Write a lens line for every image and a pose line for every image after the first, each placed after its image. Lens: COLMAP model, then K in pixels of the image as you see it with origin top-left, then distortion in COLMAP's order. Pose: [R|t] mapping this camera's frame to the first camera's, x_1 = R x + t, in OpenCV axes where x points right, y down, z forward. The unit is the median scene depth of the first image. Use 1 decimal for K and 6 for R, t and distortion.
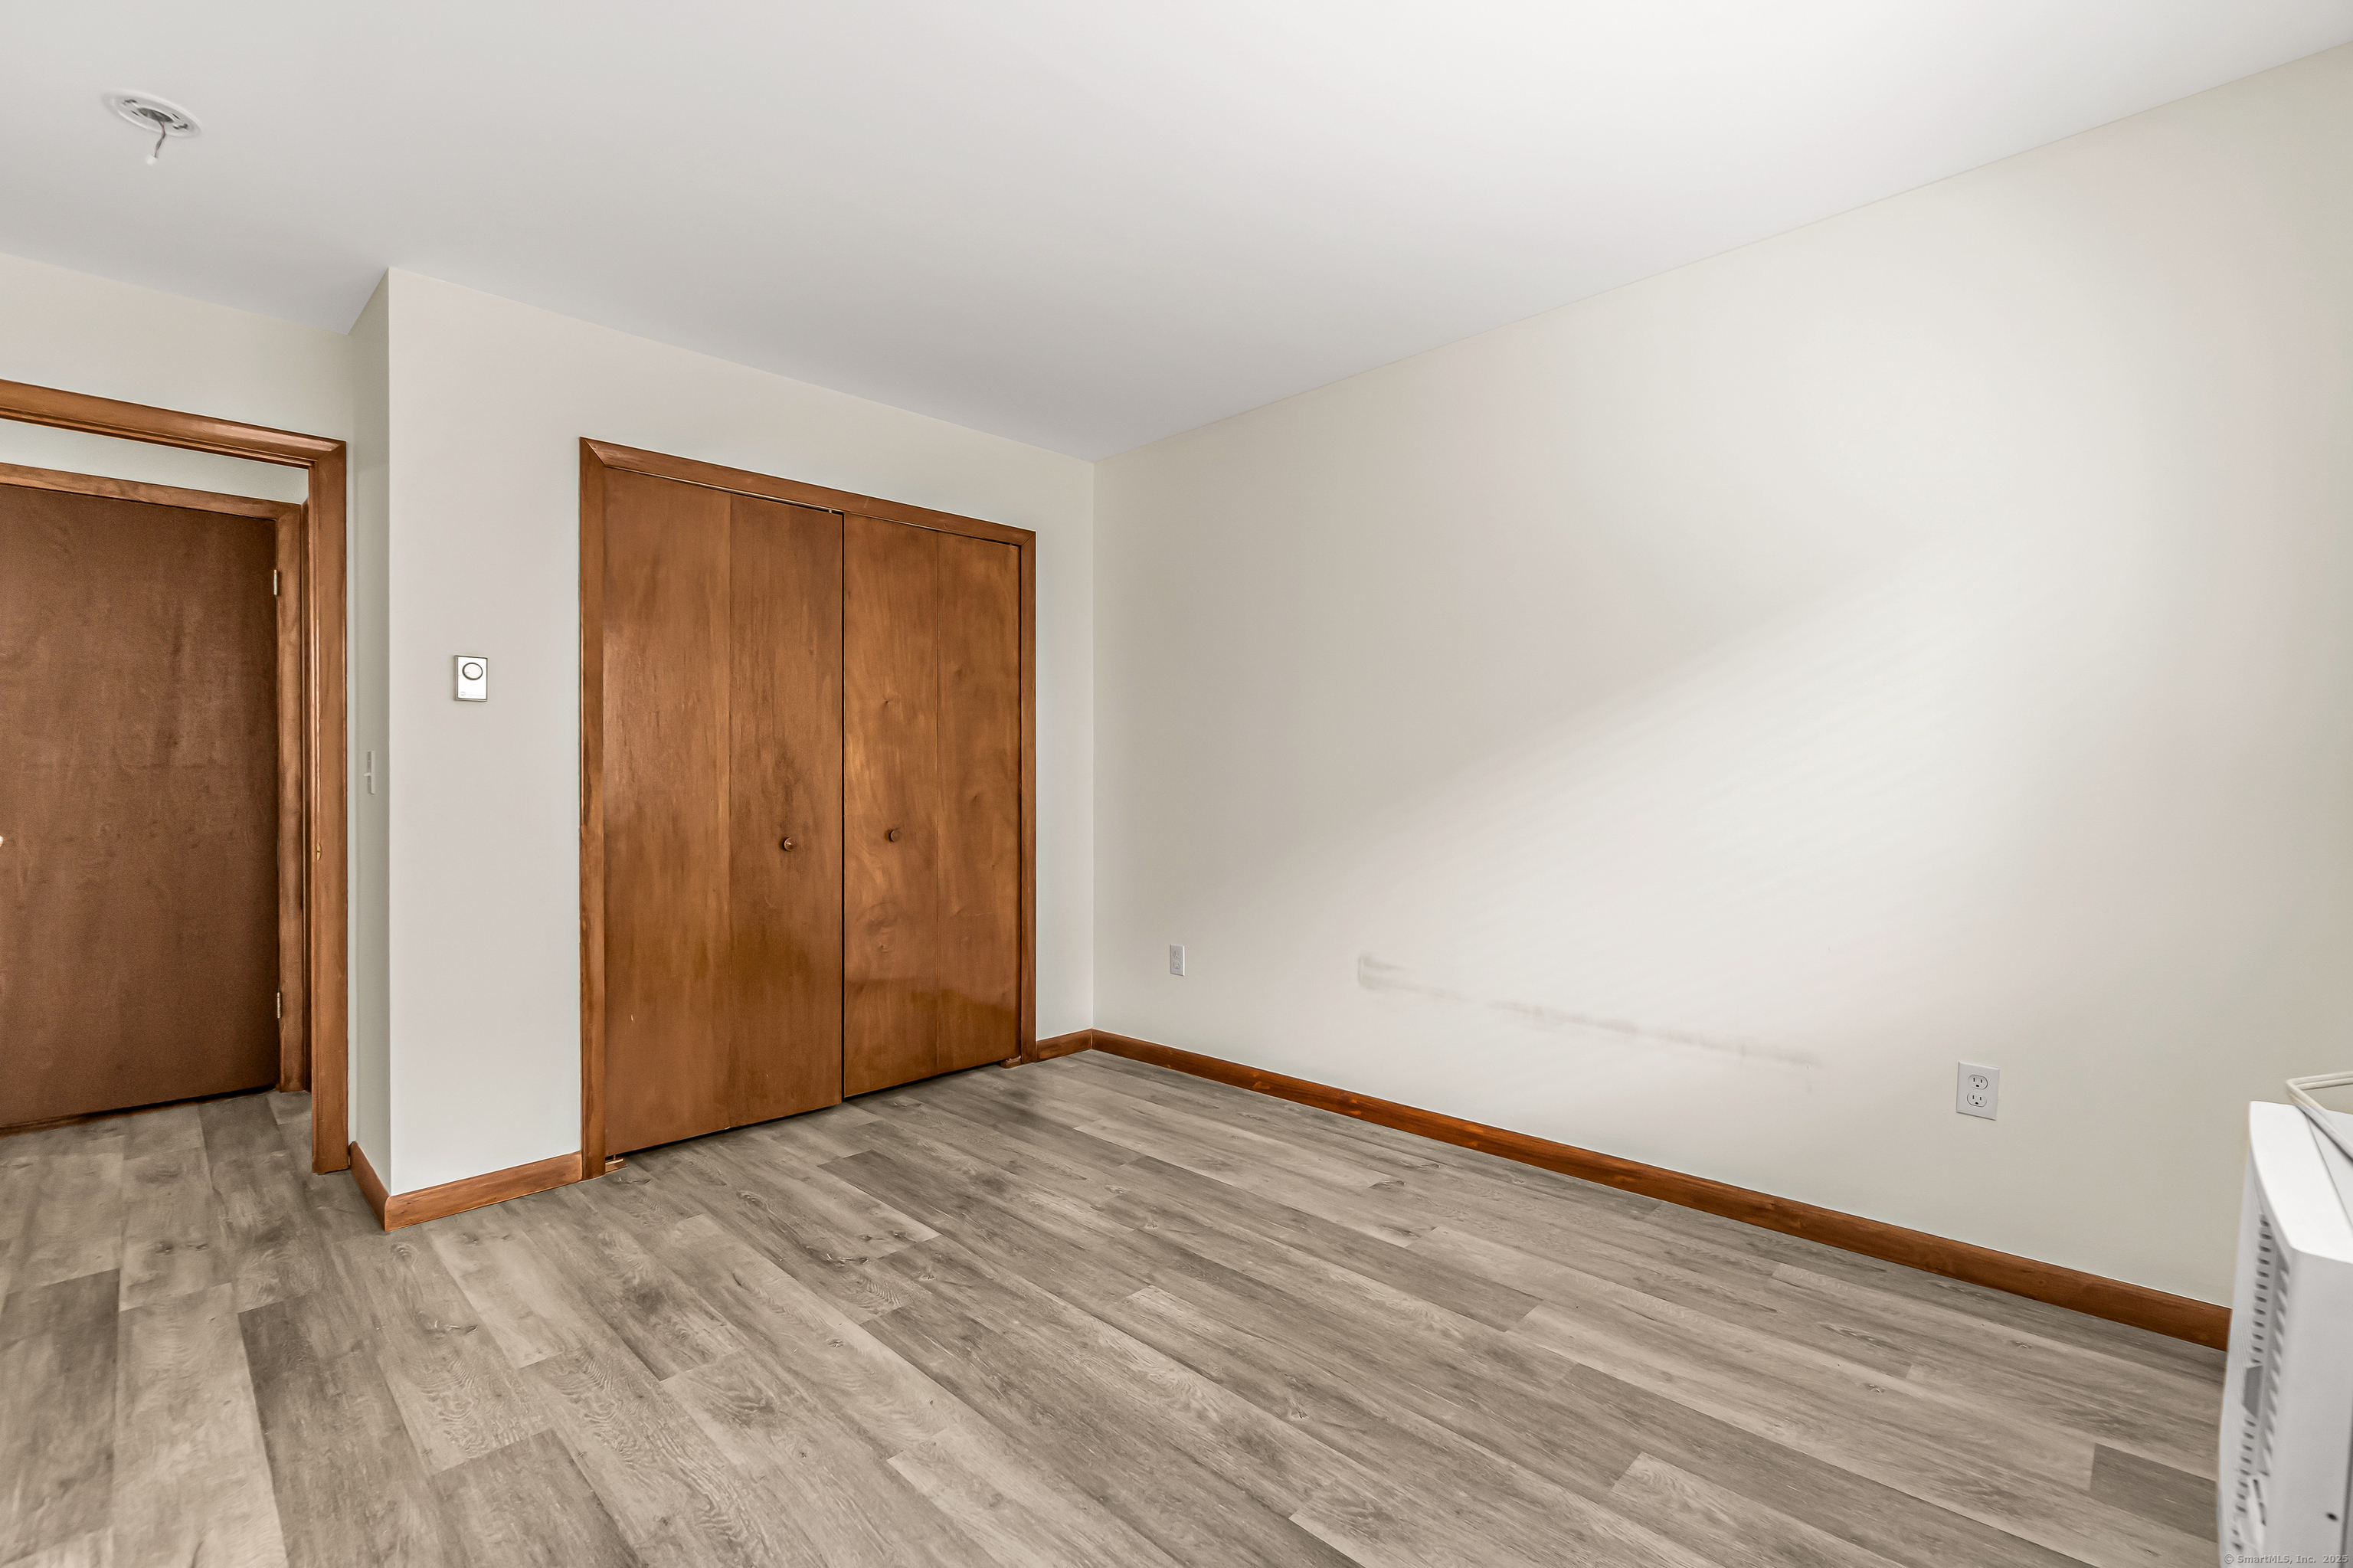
lens RADIAL K [[1036.2, 0, 1155.9], [0, 1036.2, 782.0], [0, 0, 1]] dist [-0.004970, 0.002453]
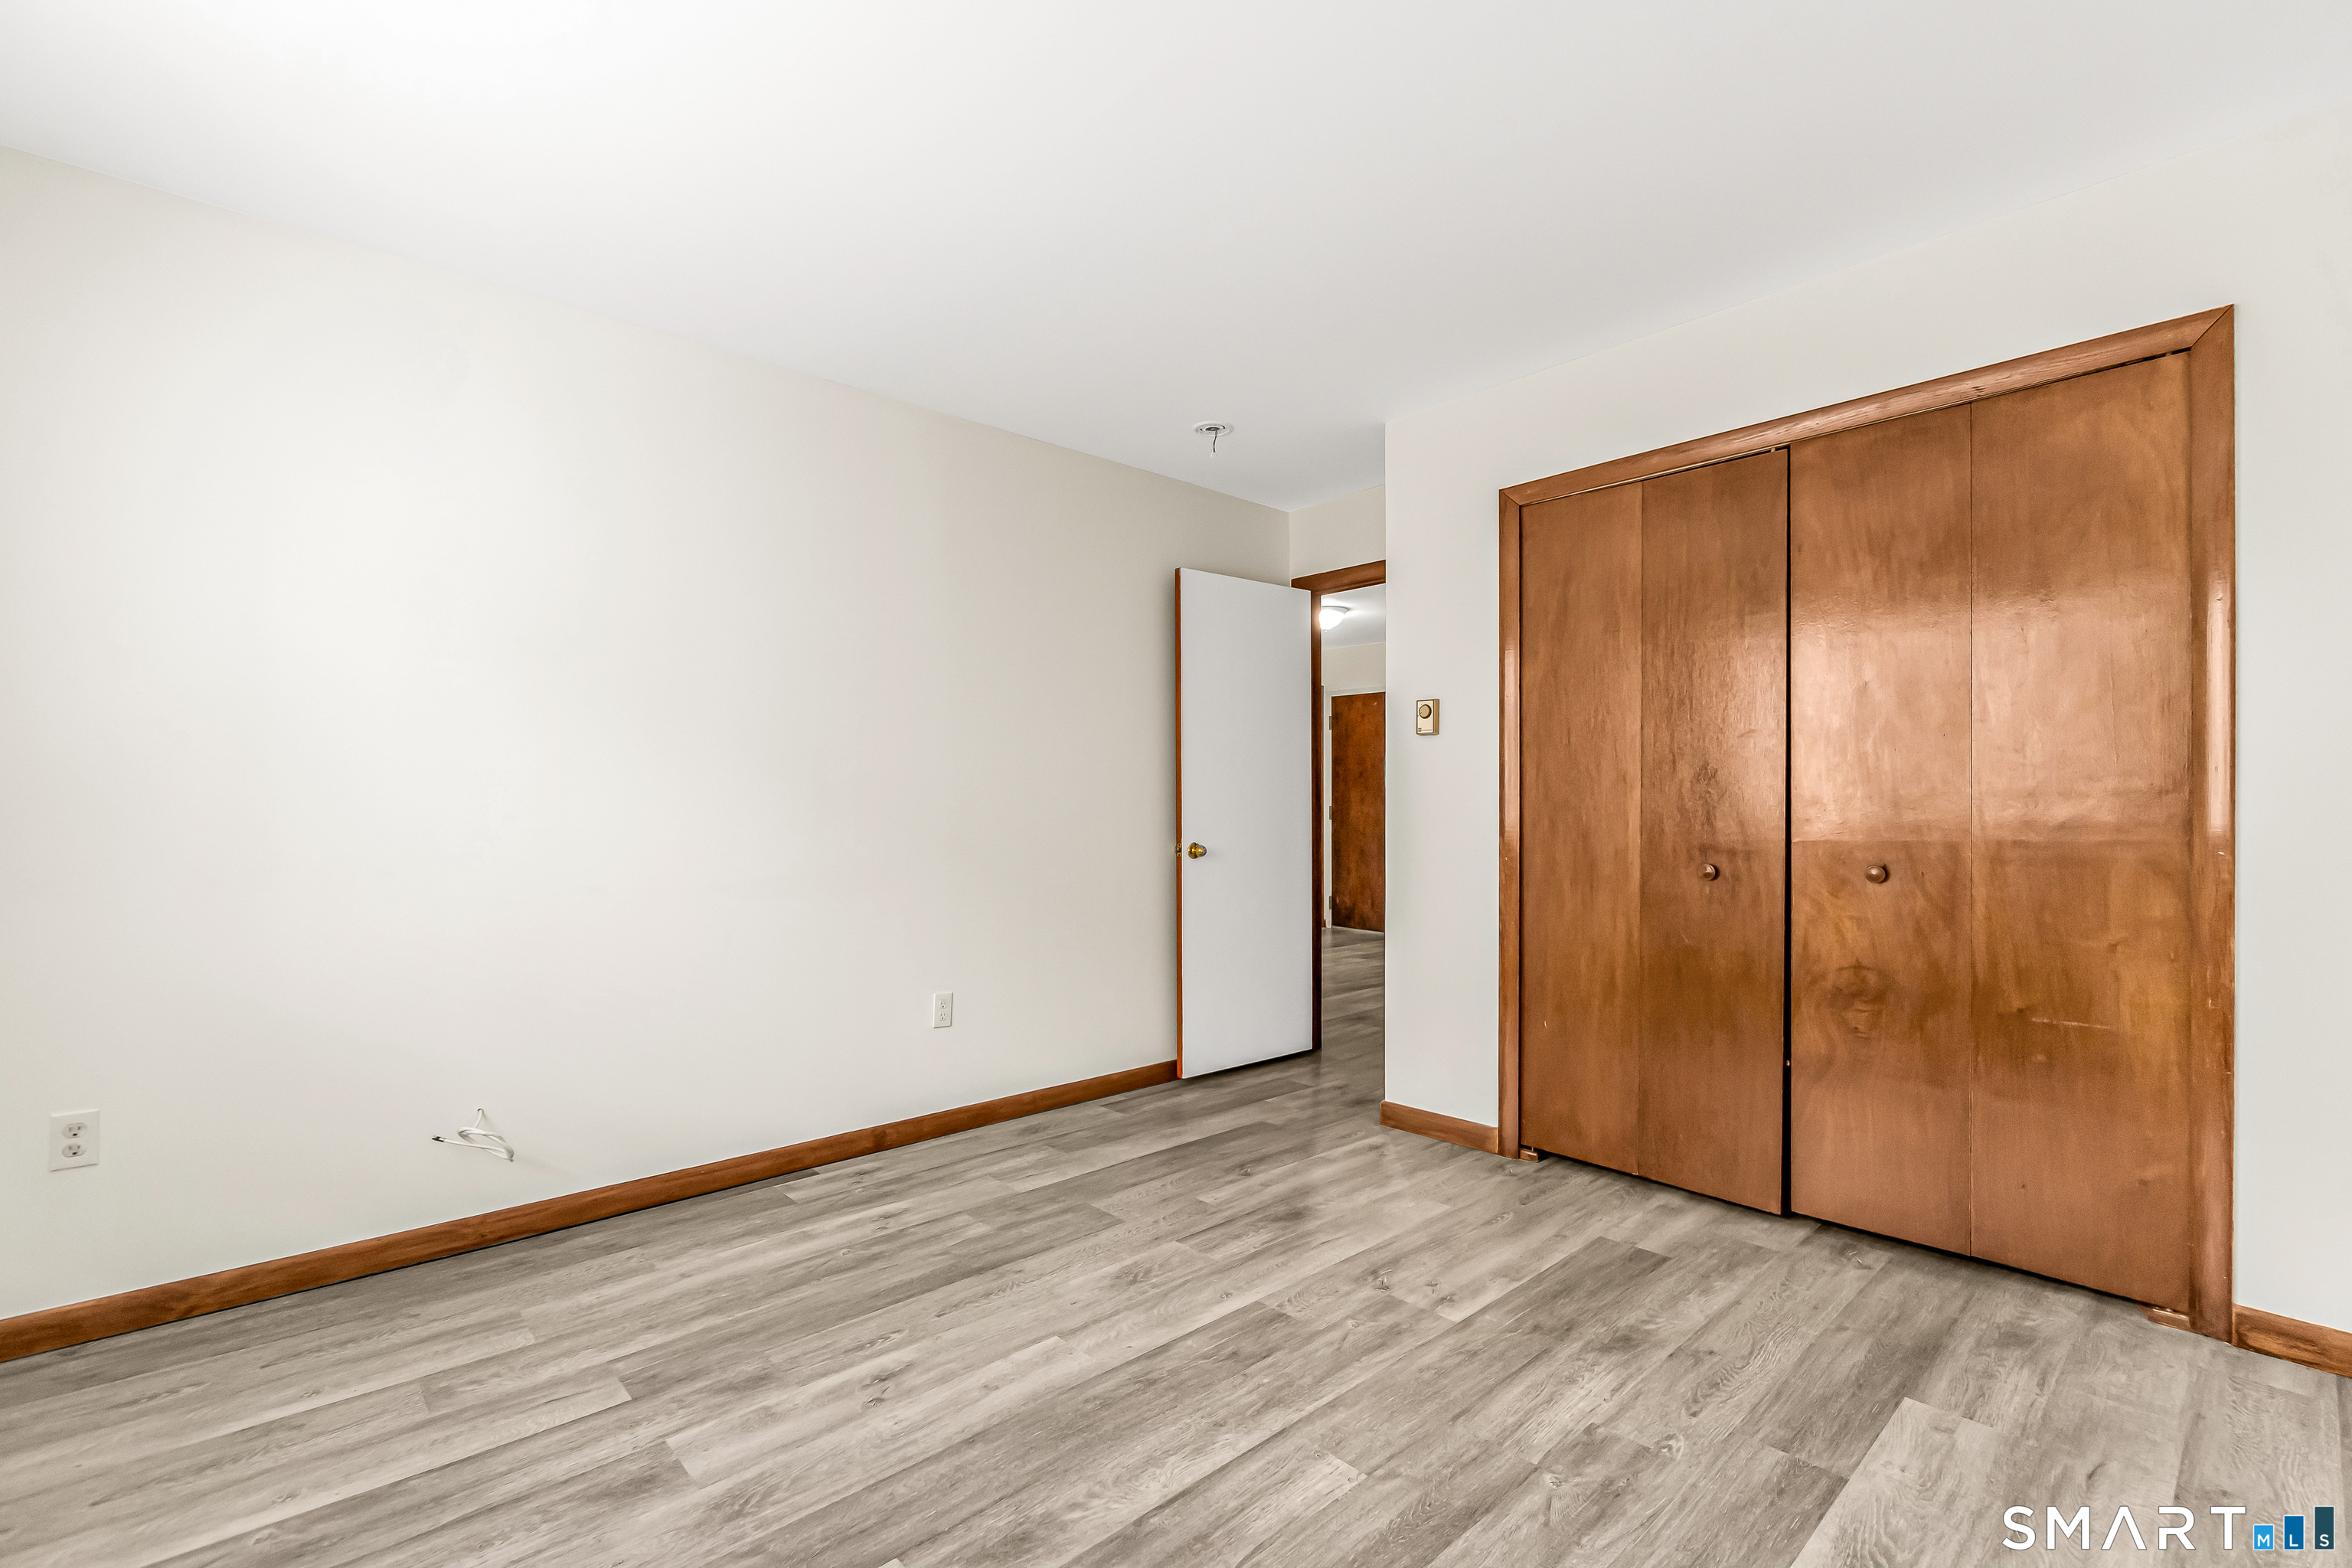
lens RADIAL K [[1035.7, 0, 1161.2], [0, 1035.7, 792.1], [0, 0, 1]] dist [-0.004970, 0.002453]
pose [[-0.049174, -0.005865, -0.998773, 0.592398], [0.004971, 0.999969, -0.006117, -0.001618], [0.998778, -0.005266, -0.049143, 0.704699]]
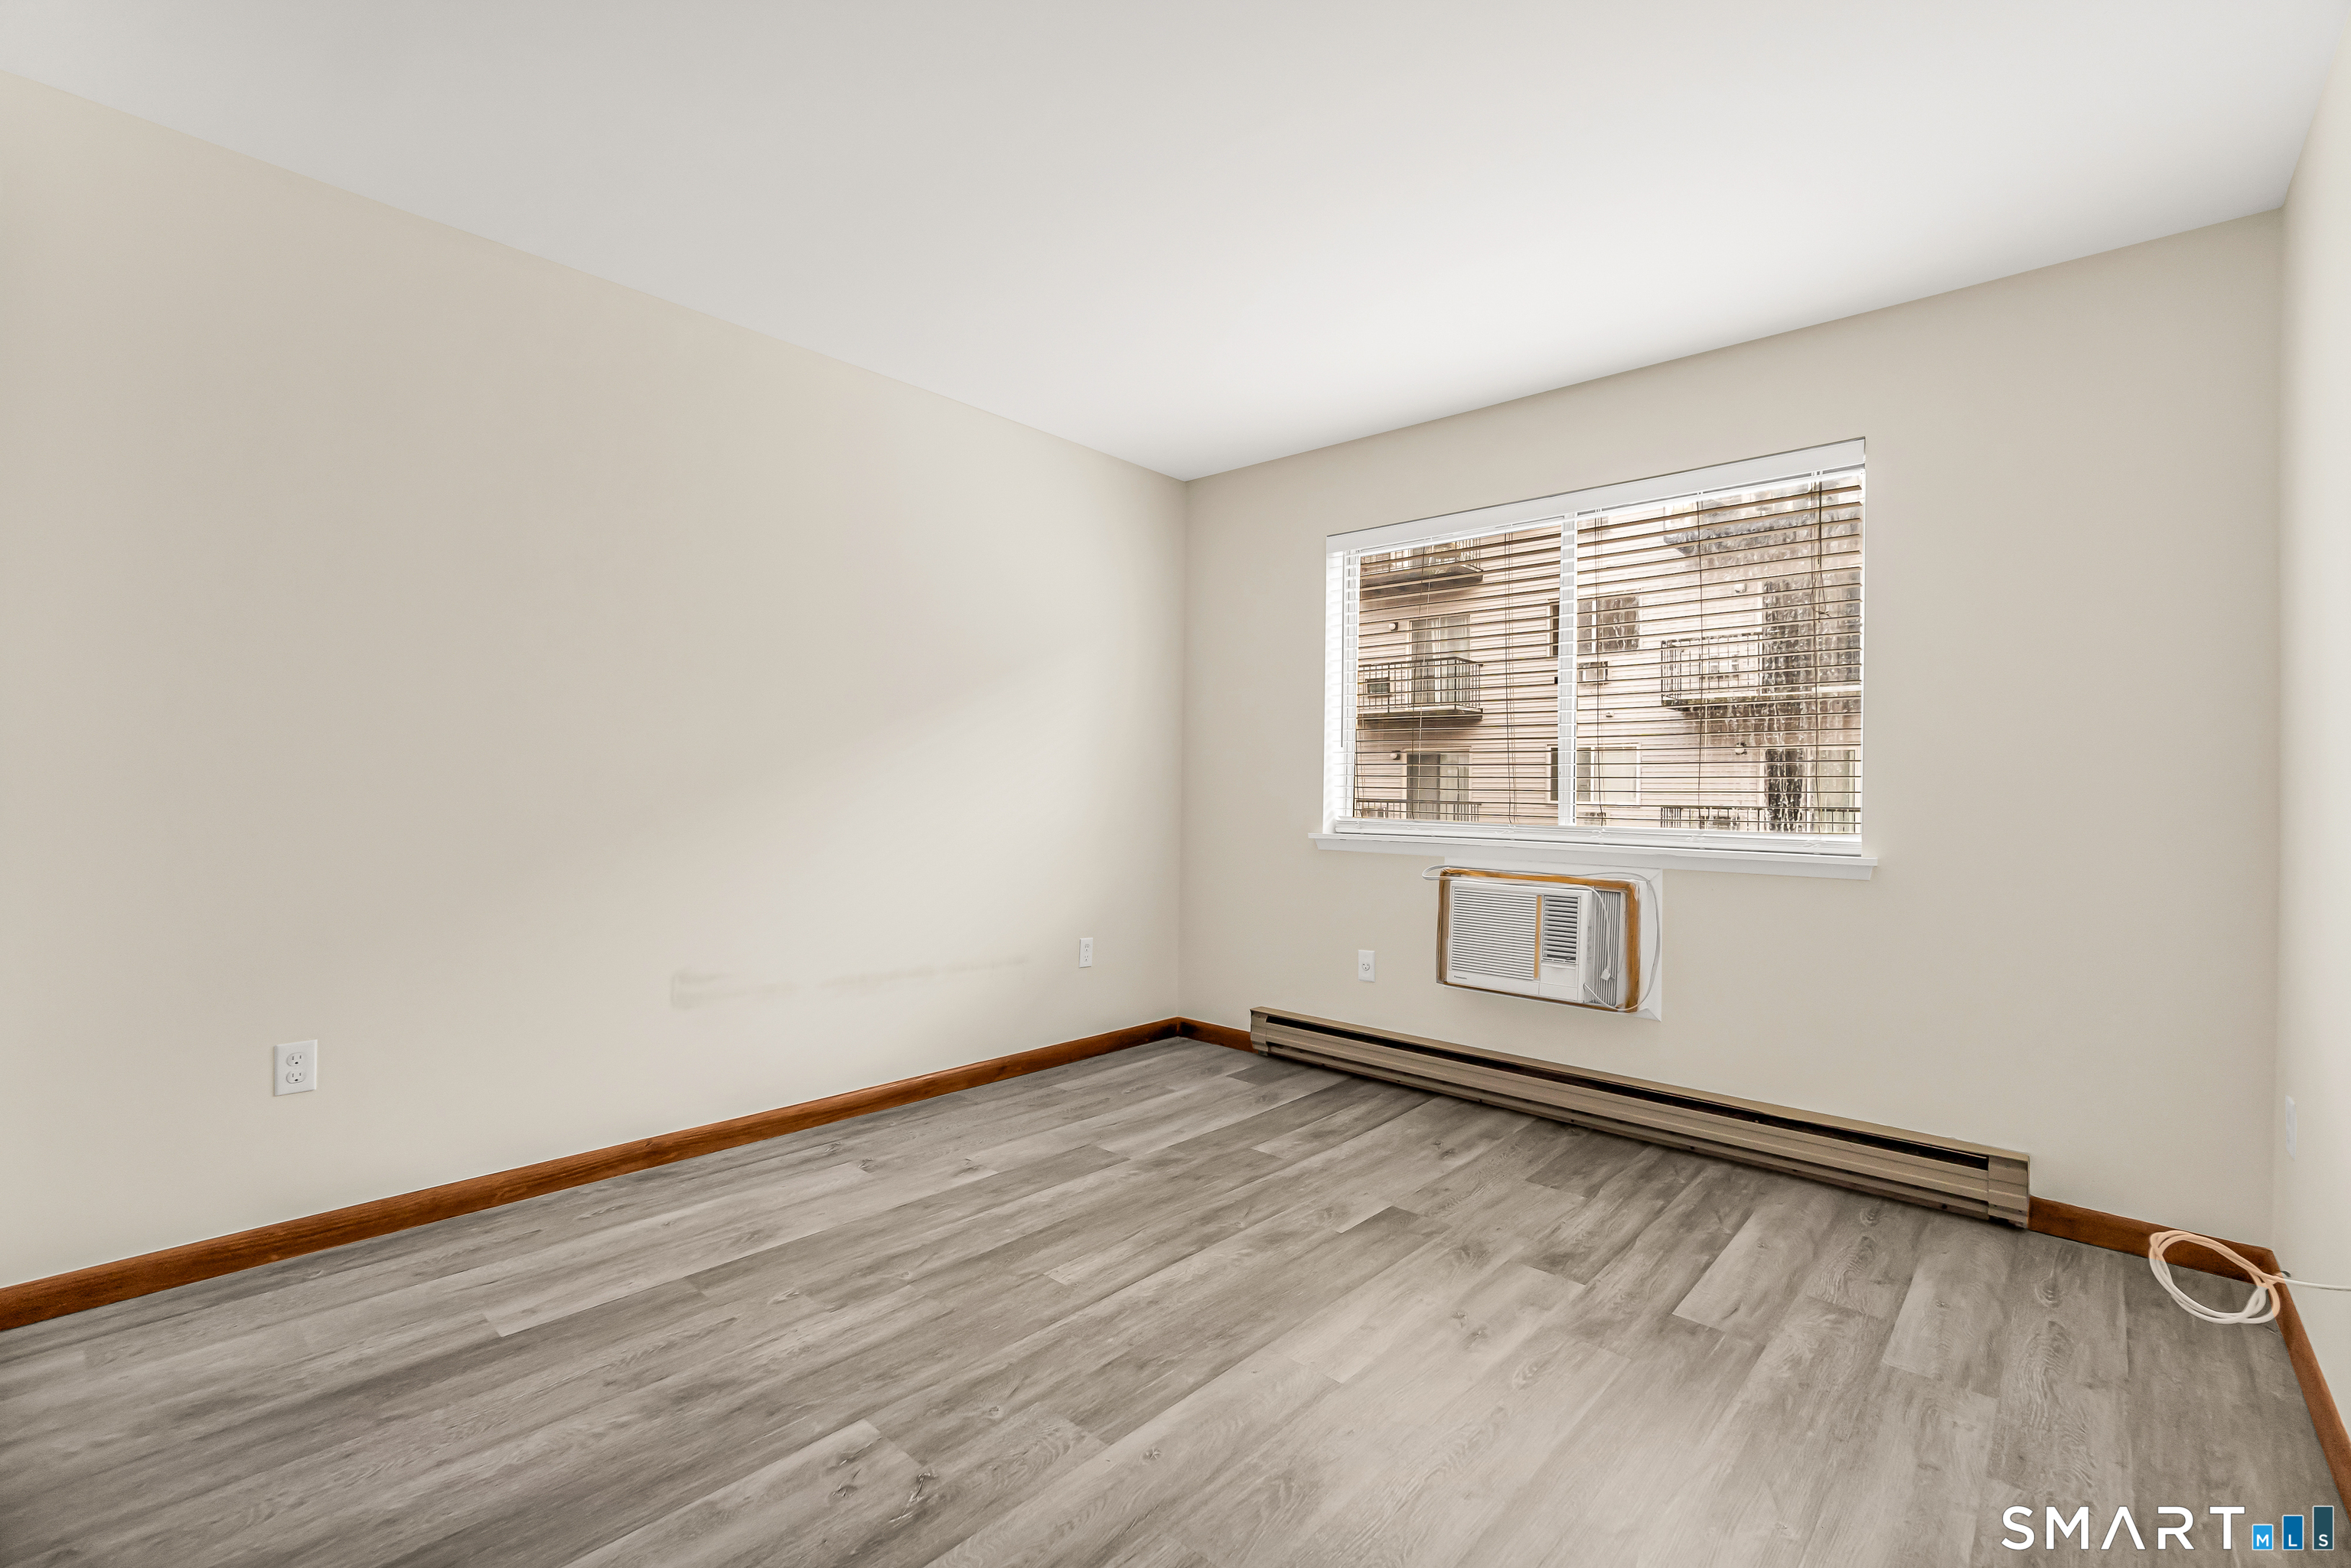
lens RADIAL K [[1035.2, 0, 1178.2], [0, 1035.2, 791.2], [0, 0, 1]] dist [-0.004970, 0.002453]
pose [[-0.059027, 0.001718, 0.998255, -0.808055], [-0.018095, 0.999832, -0.002791, 0.011753], [-0.998092, -0.018228, -0.058986, 0.740404]]
